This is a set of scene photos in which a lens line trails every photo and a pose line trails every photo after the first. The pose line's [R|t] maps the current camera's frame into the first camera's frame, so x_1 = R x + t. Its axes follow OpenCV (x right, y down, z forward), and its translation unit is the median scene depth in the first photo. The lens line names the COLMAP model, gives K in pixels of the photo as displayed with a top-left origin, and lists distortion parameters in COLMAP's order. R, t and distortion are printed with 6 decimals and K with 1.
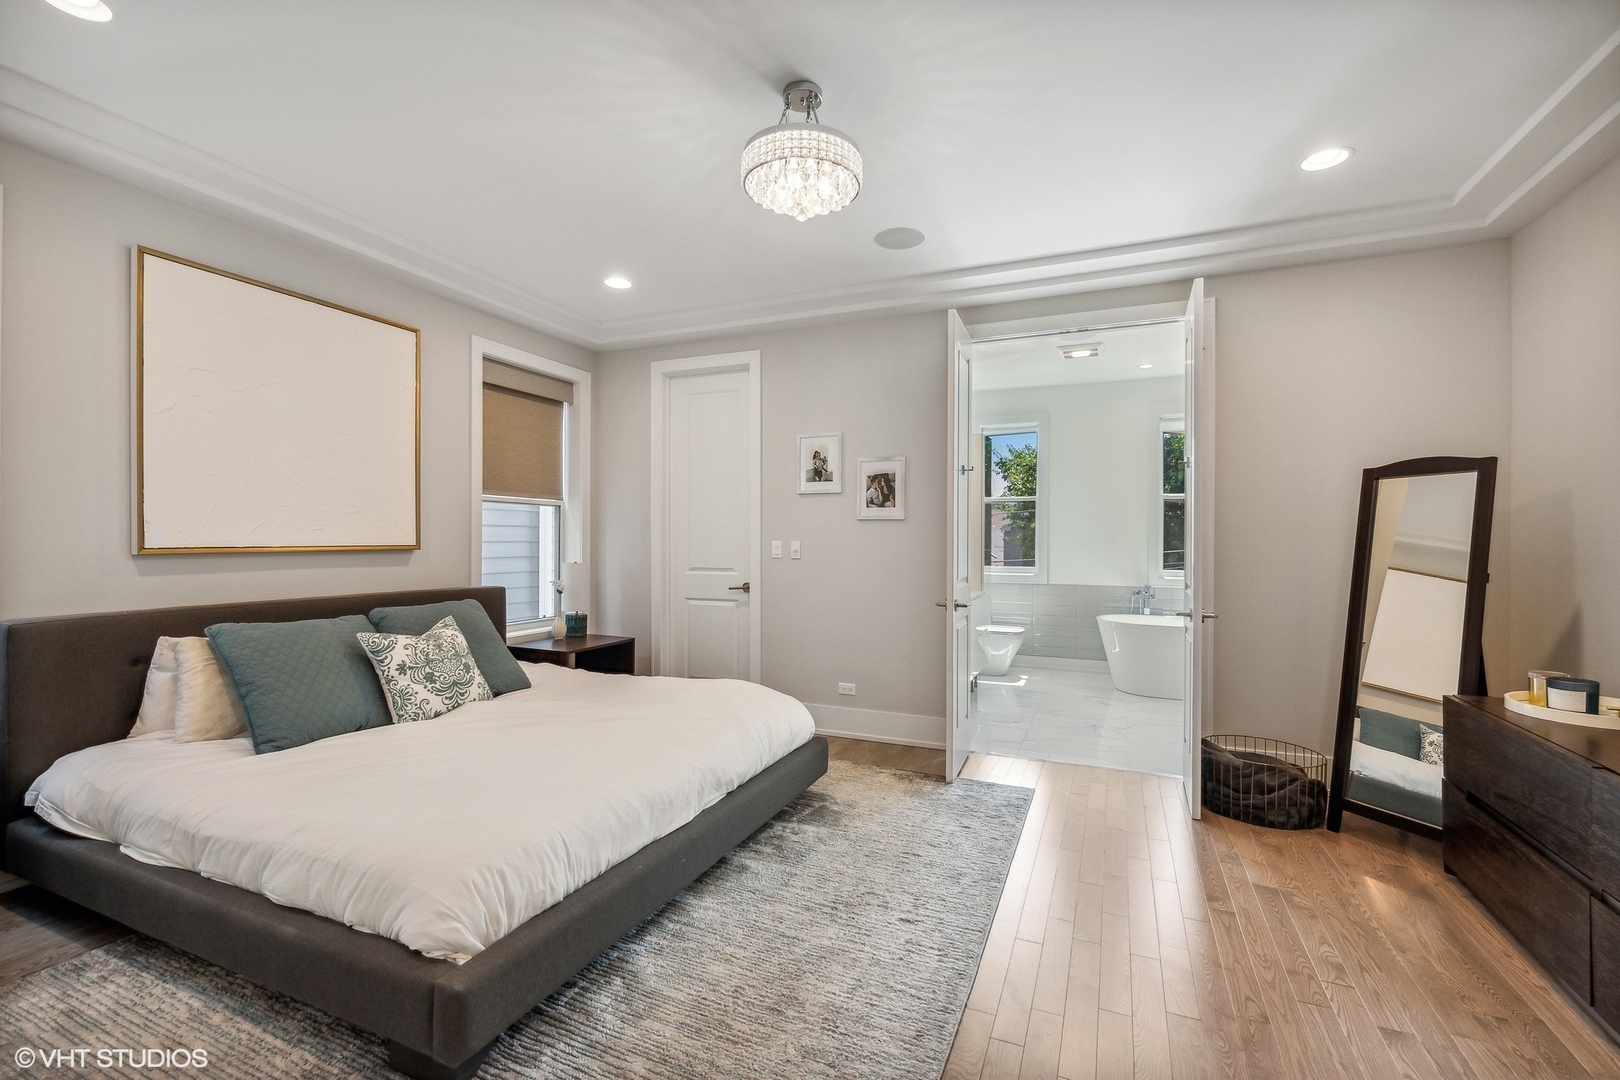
lens RADIAL K [[702.3, 0, 810.0], [0, 702.3, 540.0], [0, 0, 1]] dist [-0.000394, 0.000115]
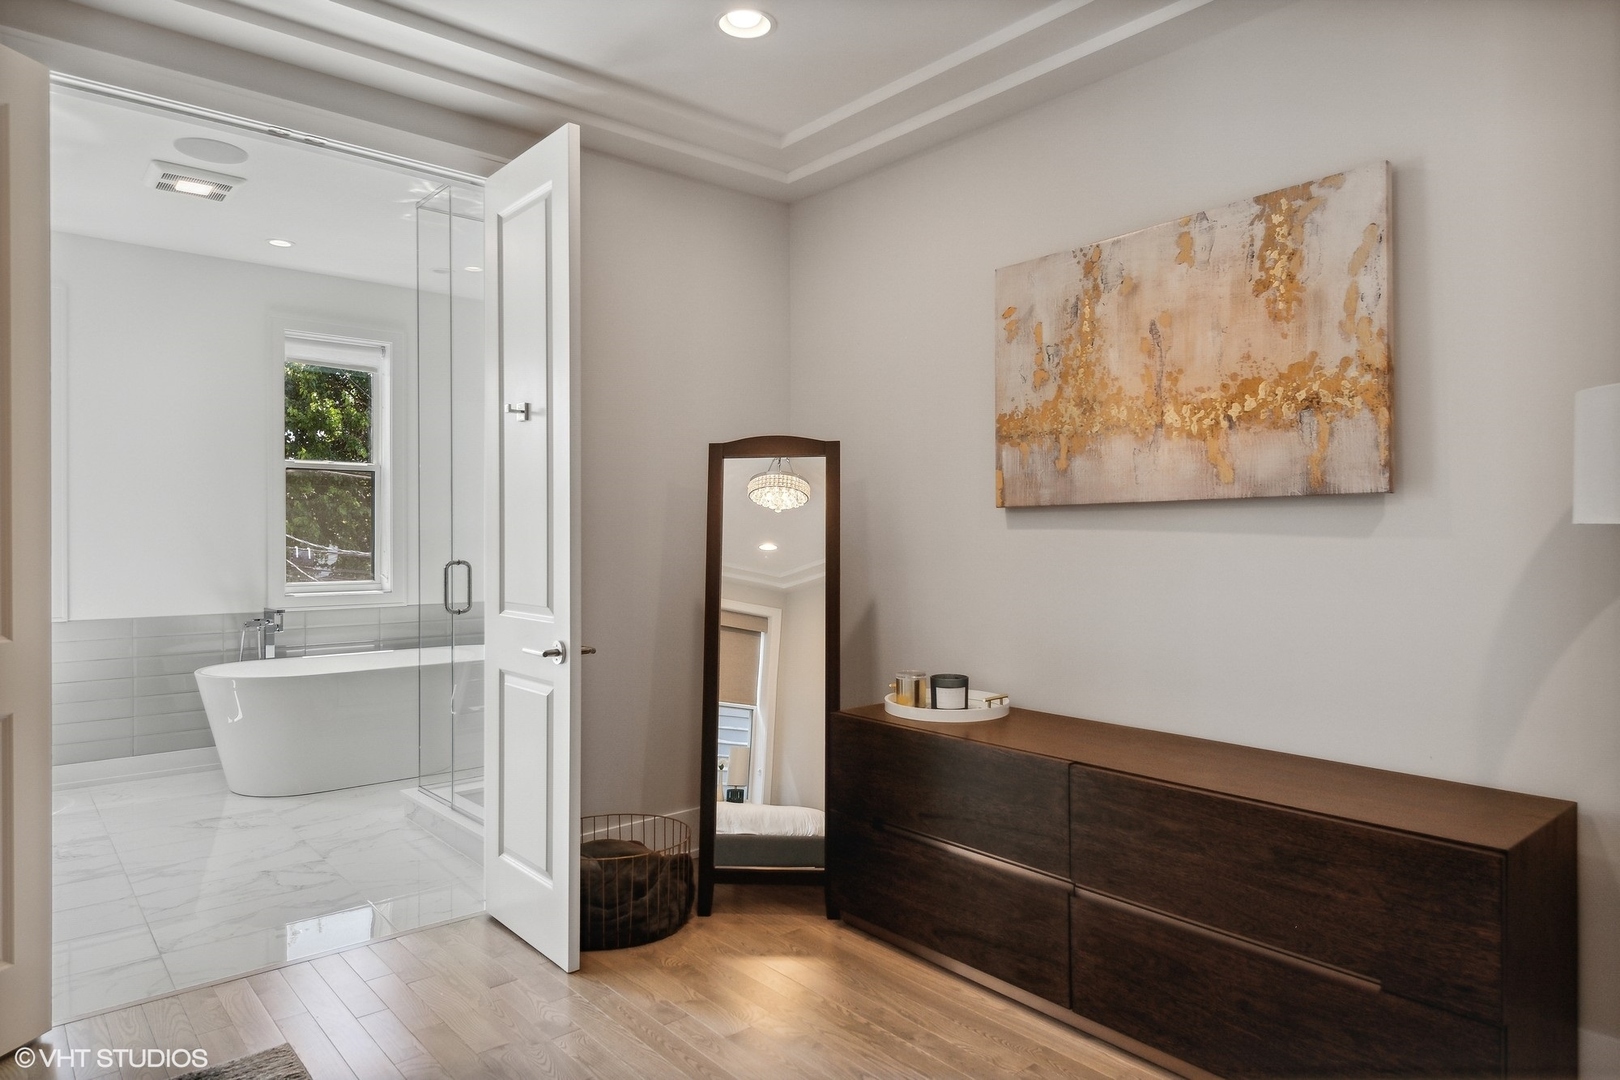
lens RADIAL K [[978.6, 0, 810.0], [0, 978.6, 540.0], [0, 0, 1]] dist [0.014899, -0.000644]
pose [[0.433944, -0.006318, 0.900918, -0.159566], [0.002006, 0.999980, 0.006046, 0.001673], [-0.900938, -0.000816, 0.433948, 0.435117]]
